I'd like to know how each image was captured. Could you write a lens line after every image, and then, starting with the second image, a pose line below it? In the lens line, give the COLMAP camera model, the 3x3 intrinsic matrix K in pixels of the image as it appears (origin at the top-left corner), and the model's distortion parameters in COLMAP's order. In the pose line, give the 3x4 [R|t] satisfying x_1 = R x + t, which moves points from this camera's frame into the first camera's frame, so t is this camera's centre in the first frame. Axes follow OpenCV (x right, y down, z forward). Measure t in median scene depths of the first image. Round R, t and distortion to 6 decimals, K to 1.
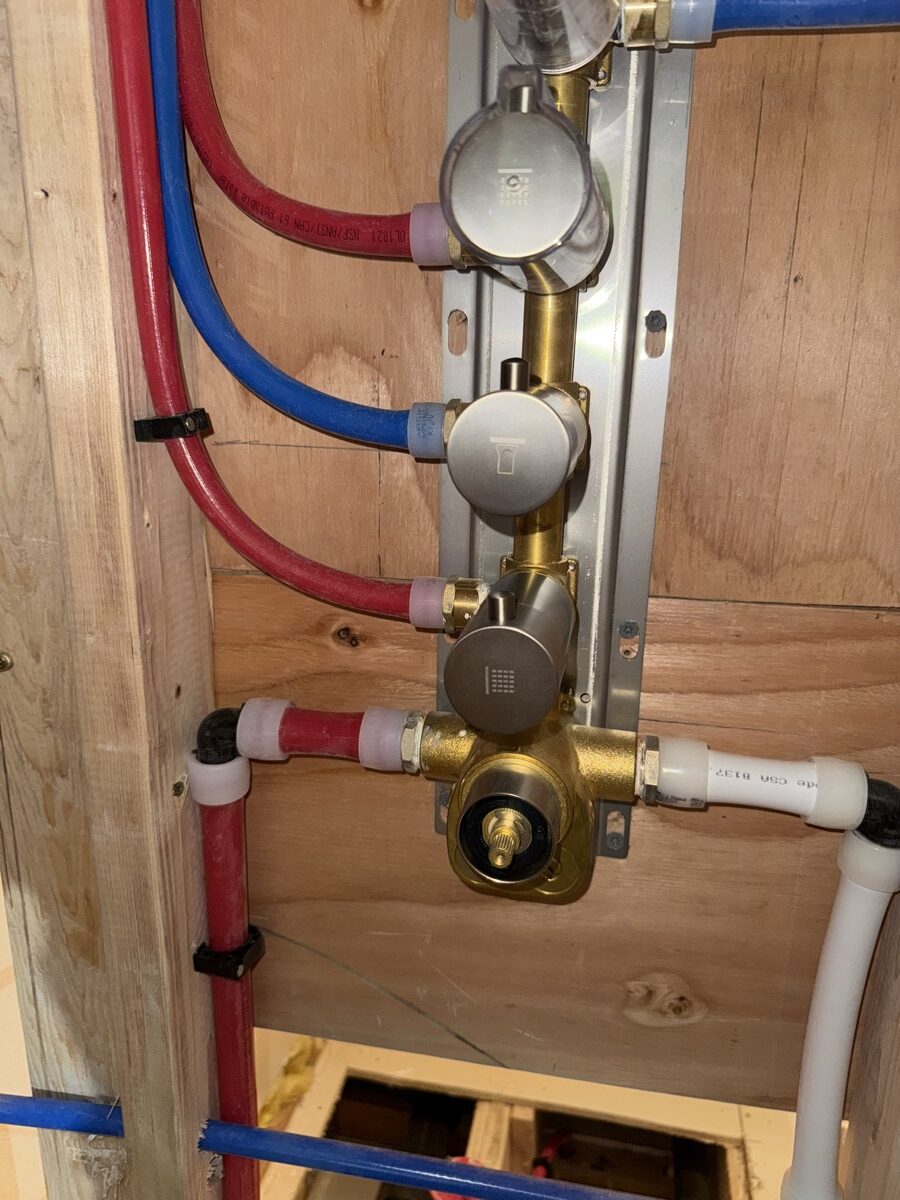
lens RADIAL K [[826.2, 0, 450.0], [0, 826.2, 600.0], [0, 0, 1]] dist [0.037839, -0.080378]
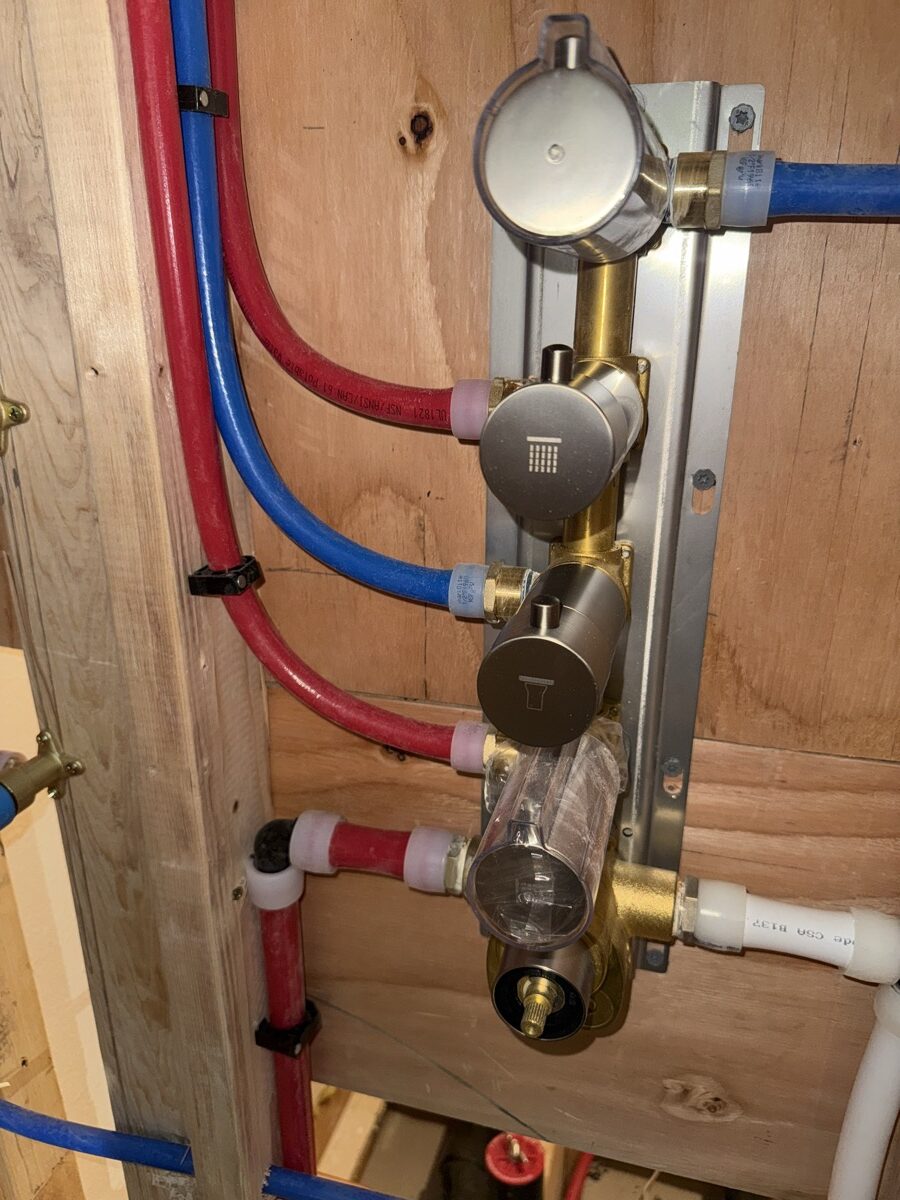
lens RADIAL K [[826.2, 0, 450.0], [0, 826.2, 600.0], [0, 0, 1]] dist [0.037839, -0.080378]
pose [[0.996361, 0.011901, -0.084401, 0.029430], [-0.005144, 0.996796, 0.079822, -0.237124], [0.085081, -0.079097, 0.993230, -0.002639]]
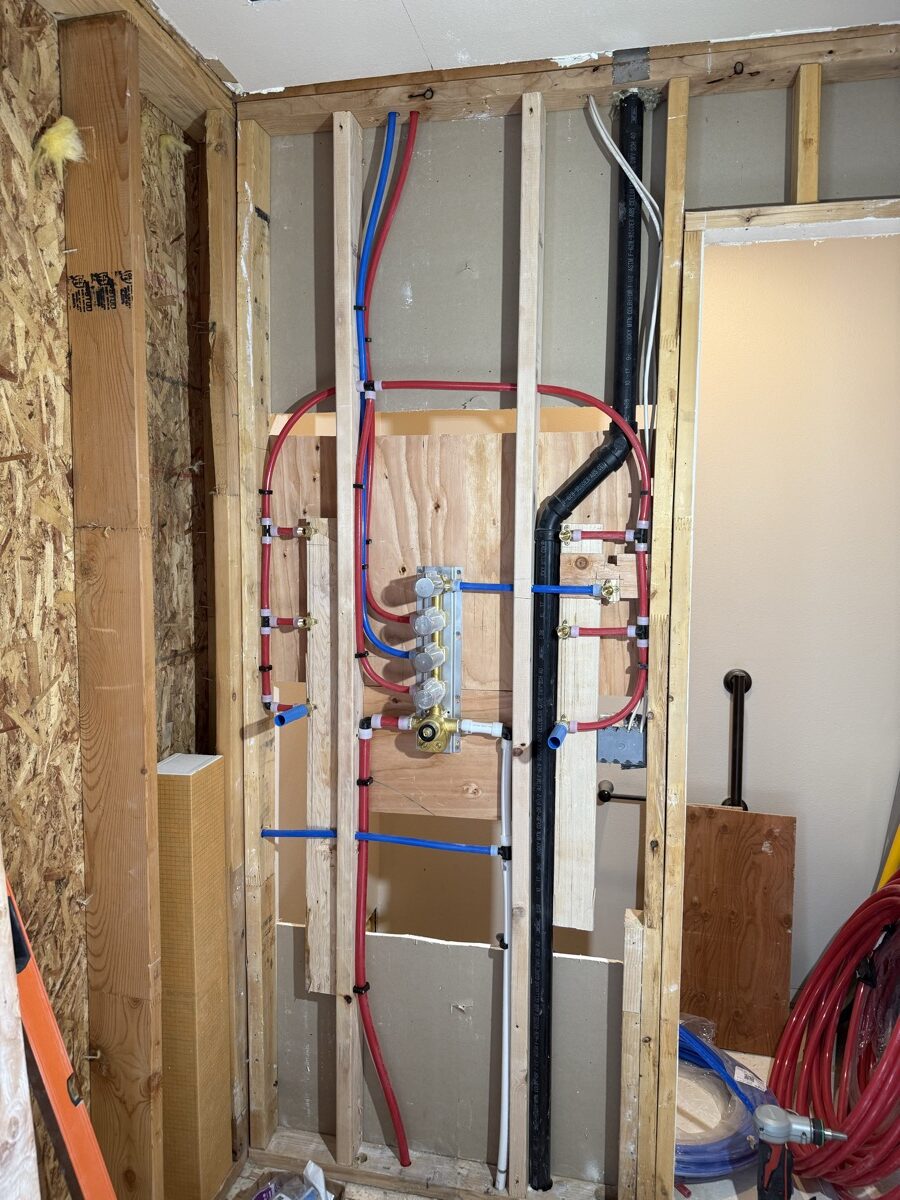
lens RADIAL K [[826.2, 0, 450.0], [0, 826.2, 600.0], [0, 0, 1]] dist [0.037839, -0.080378]
pose [[0.999912, -0.007320, -0.011071, 0.221865], [0.005026, 0.980866, -0.194618, 0.385834], [0.012284, 0.194546, 0.980817, -3.474560]]
